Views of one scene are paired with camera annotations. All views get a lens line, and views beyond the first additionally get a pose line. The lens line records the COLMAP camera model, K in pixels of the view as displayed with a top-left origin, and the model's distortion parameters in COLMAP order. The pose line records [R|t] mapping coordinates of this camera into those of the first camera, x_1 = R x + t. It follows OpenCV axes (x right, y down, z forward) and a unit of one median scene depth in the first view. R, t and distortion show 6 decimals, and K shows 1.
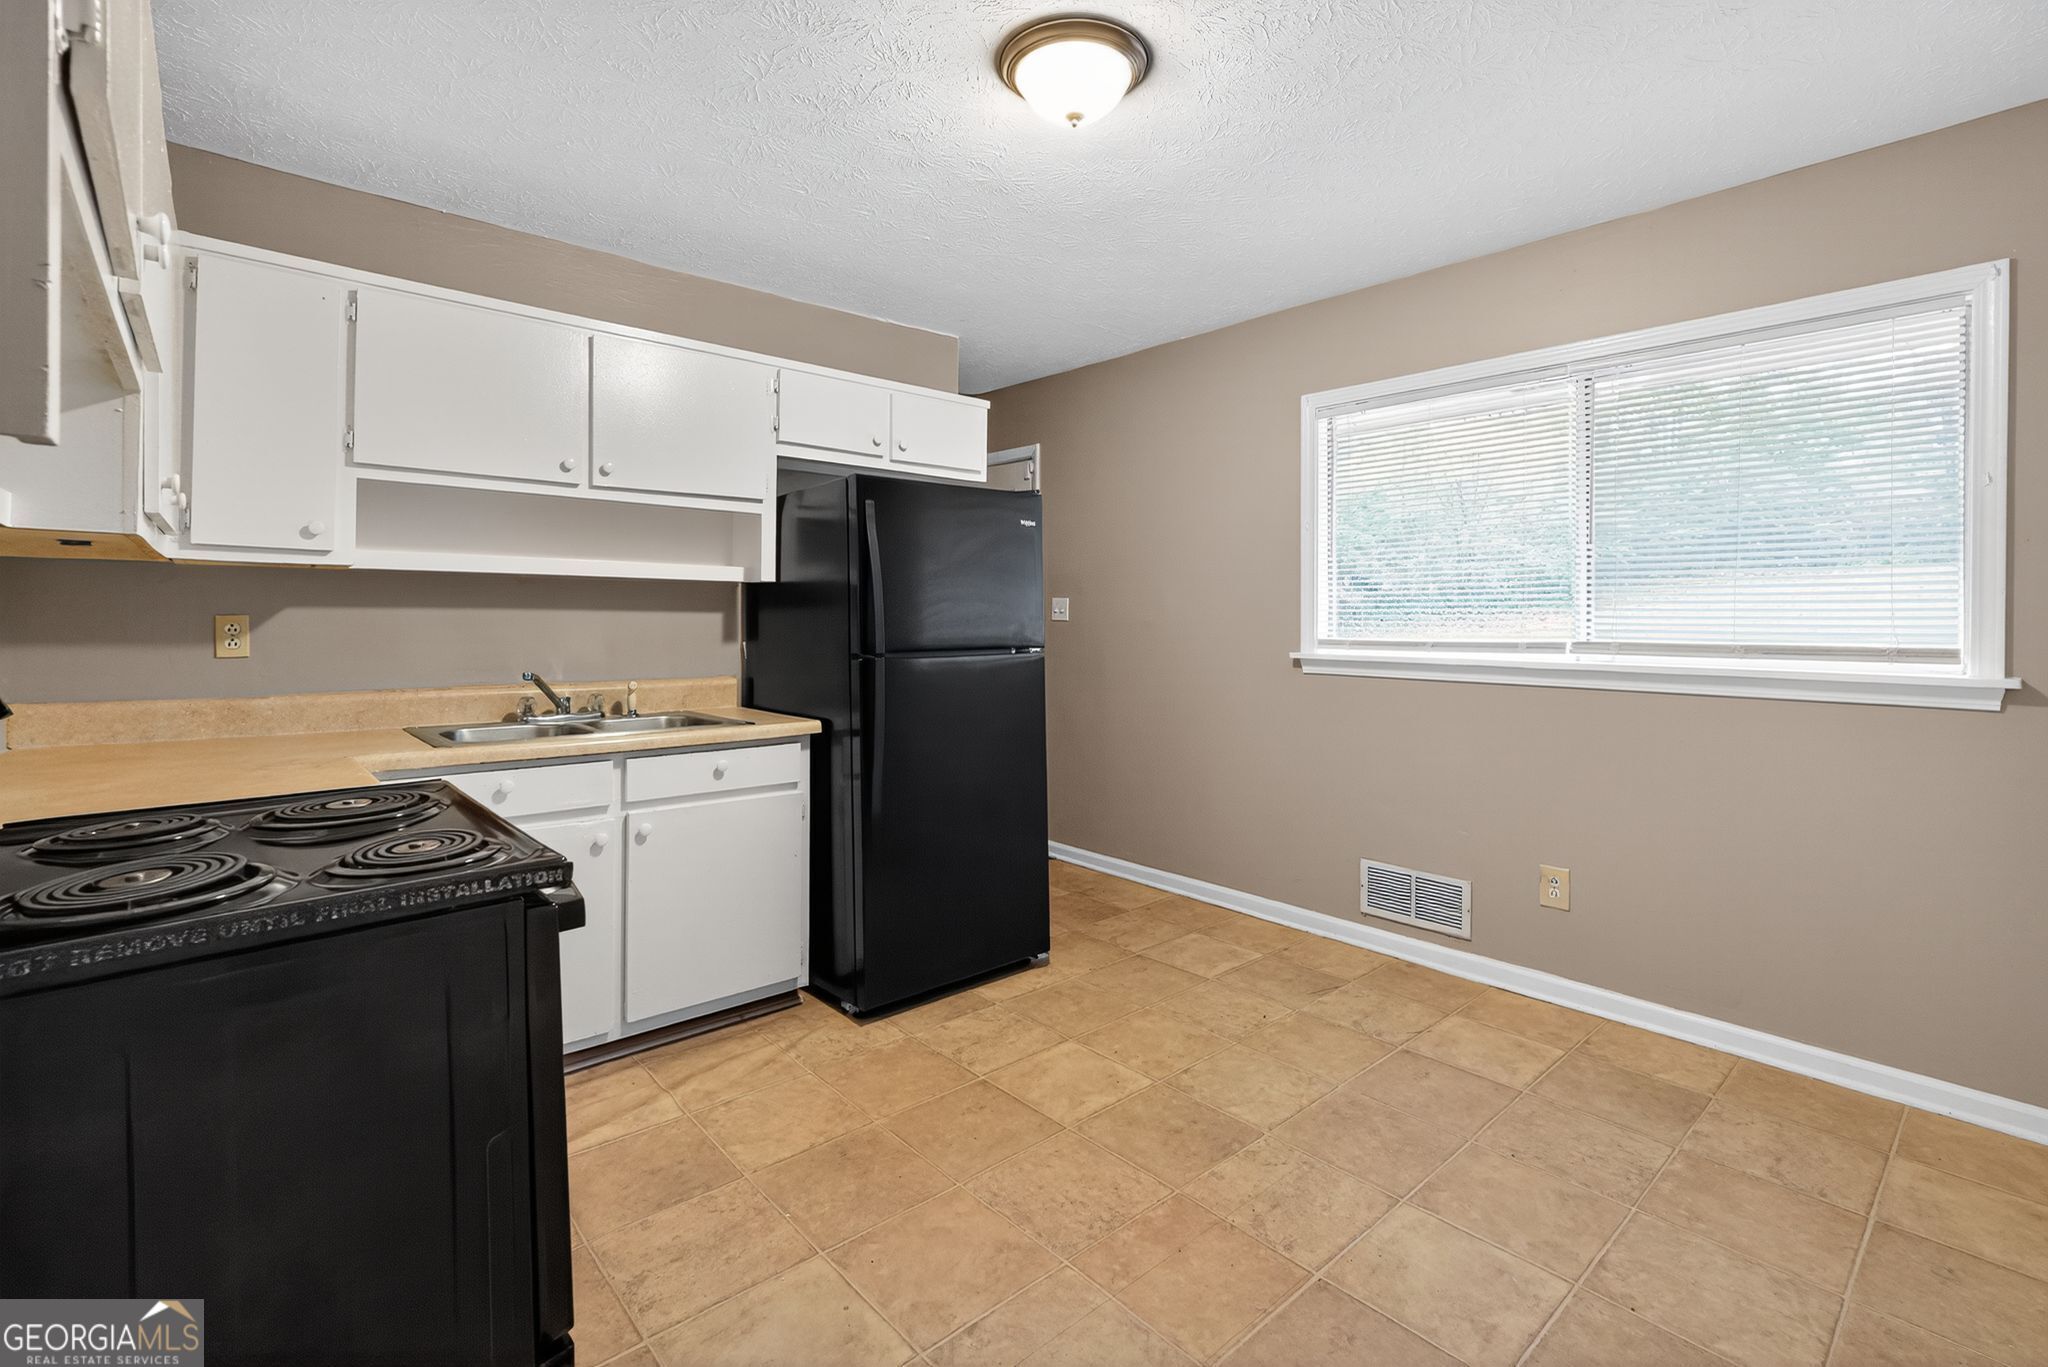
lens RADIAL K [[921.1, 0, 1016.9], [0, 921.1, 616.6], [0, 0, 1]] dist [-0.013816, 0.000298]
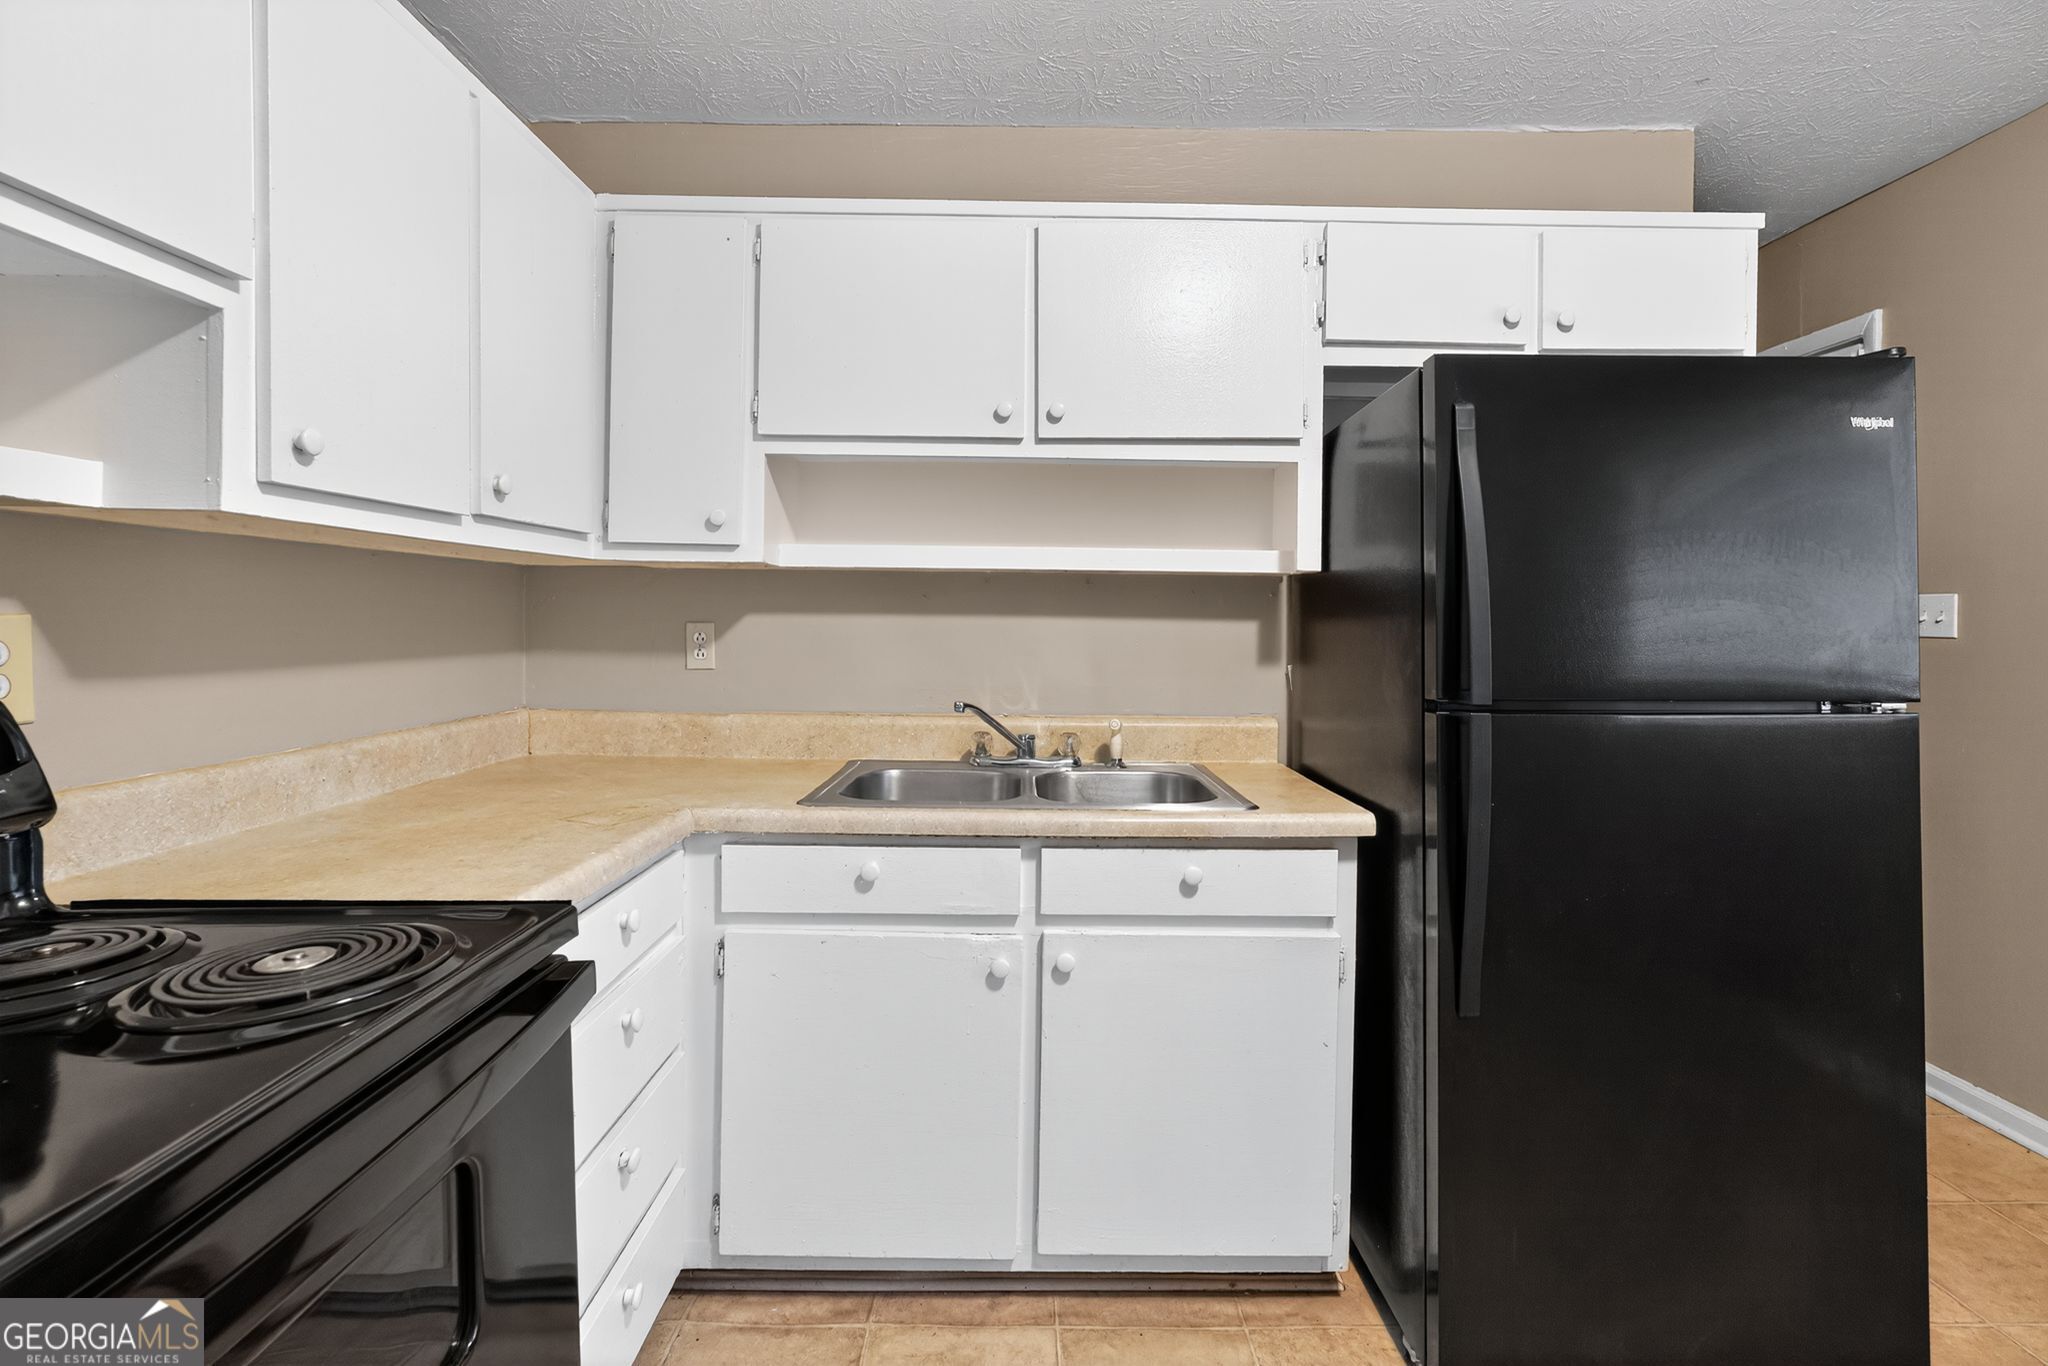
lens RADIAL K [[907.6, 0, 1033.1], [0, 907.6, 628.1], [0, 0, 1]] dist [-0.019202, 0.000387]
pose [[0.755339, 0.006307, -0.655304, -0.011674], [-0.004447, 0.999980, 0.004498, -0.001529], [0.655320, -0.000483, 0.755352, 0.458122]]
